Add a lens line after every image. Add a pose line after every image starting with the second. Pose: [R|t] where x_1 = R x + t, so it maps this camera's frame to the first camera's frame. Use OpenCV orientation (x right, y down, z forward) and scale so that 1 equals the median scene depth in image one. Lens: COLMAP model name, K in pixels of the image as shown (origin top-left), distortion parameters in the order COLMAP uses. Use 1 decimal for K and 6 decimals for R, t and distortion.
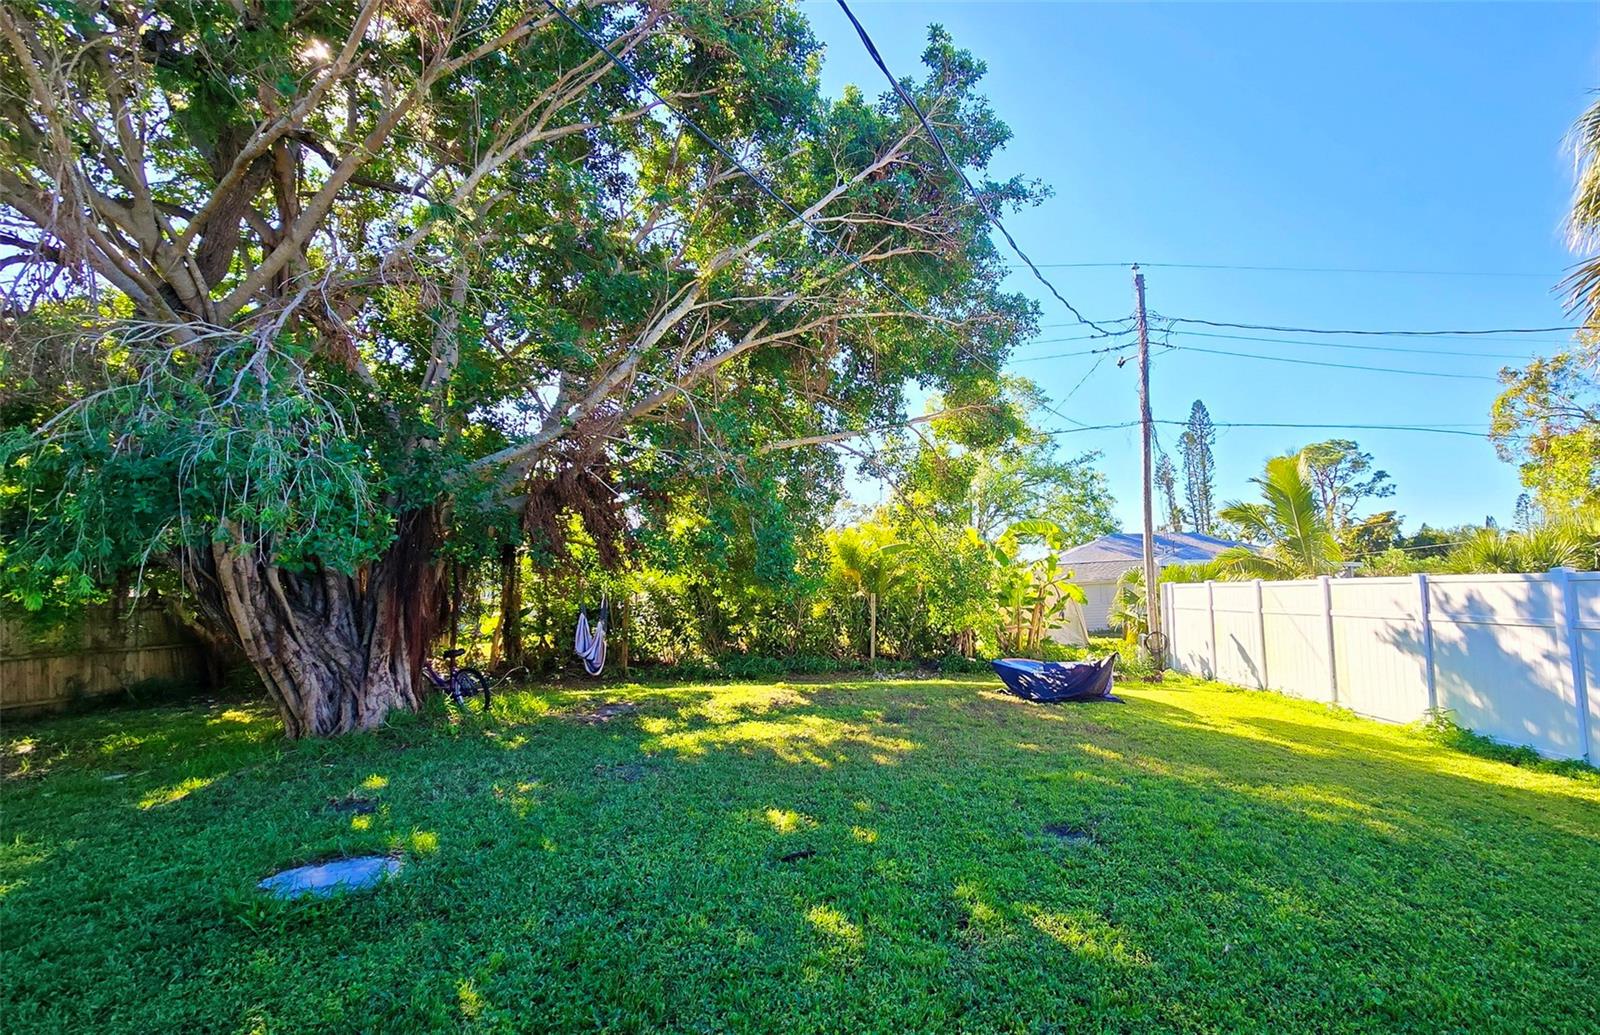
lens RADIAL K [[767.6, 0, 798.8], [0, 767.6, 519.1], [0, 0, 1]] dist [0.003239, 0.000644]
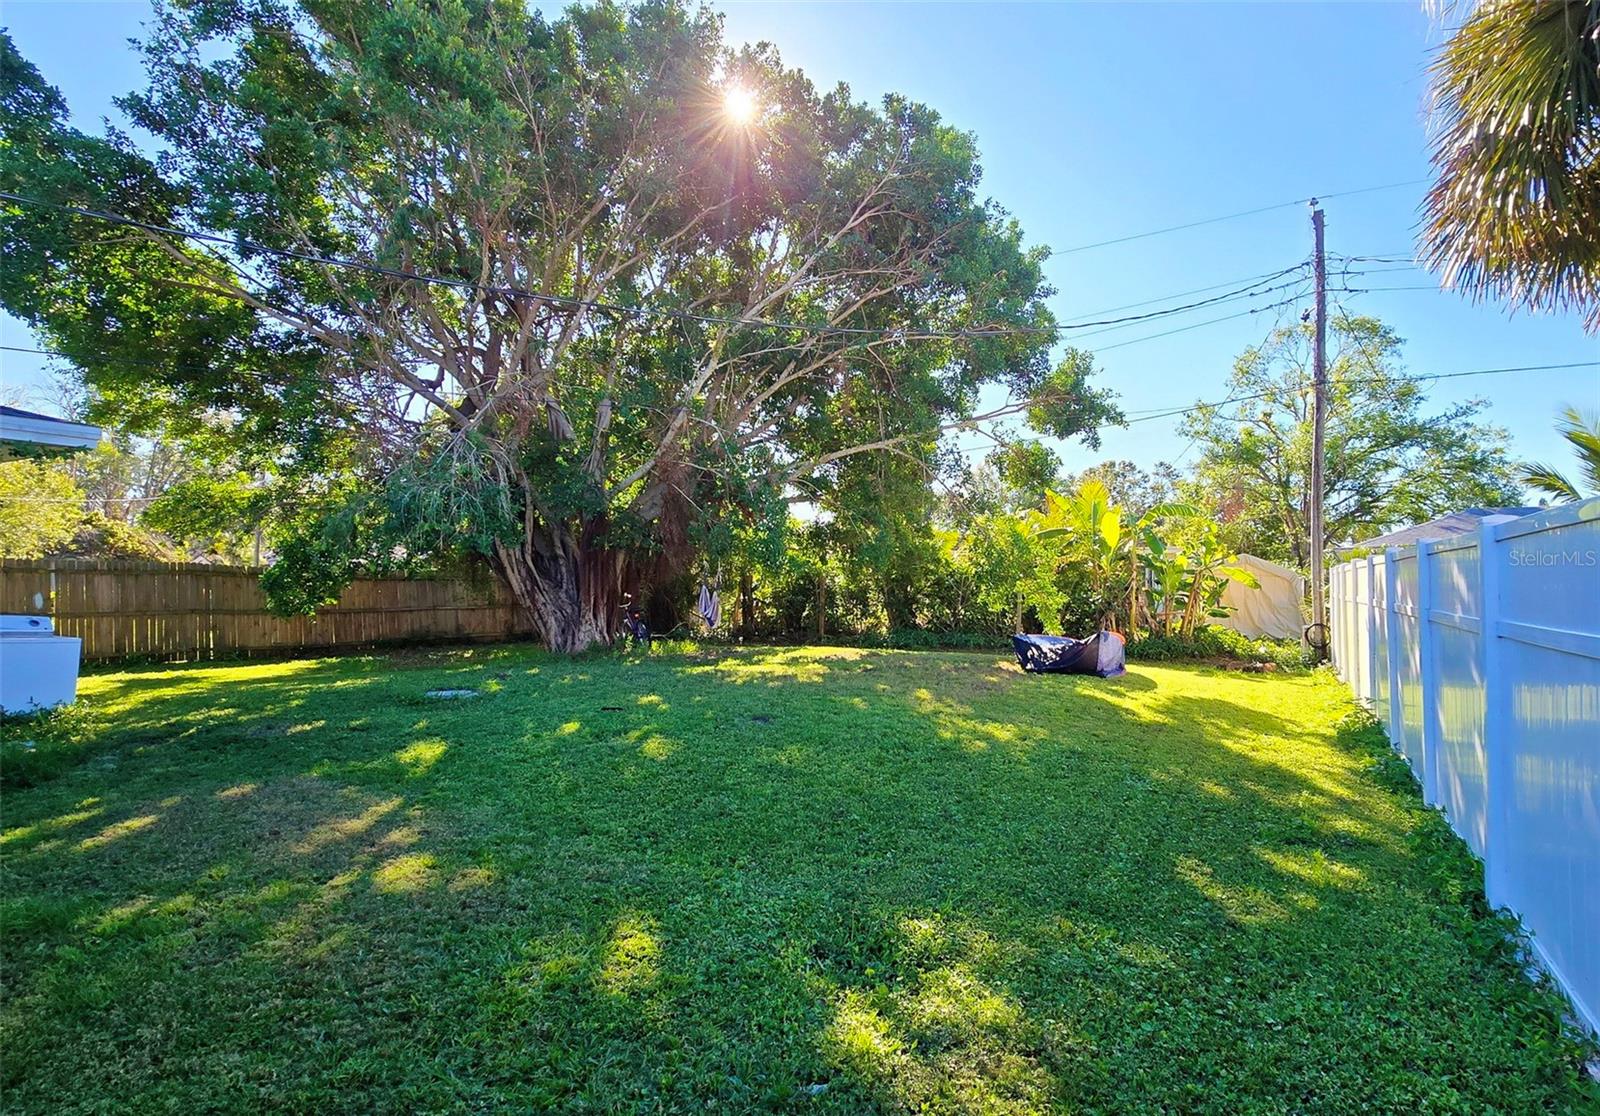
lens RADIAL K [[849.5, 0, 806.9], [0, 849.5, 564.1], [0, 0, 1]] dist [0.009023, 0.000229]
pose [[0.837400, 0.002496, -0.546585, 0.764097], [0.036363, 0.997520, 0.060266, -0.003911], [0.545379, -0.070342, 0.835233, -0.214132]]
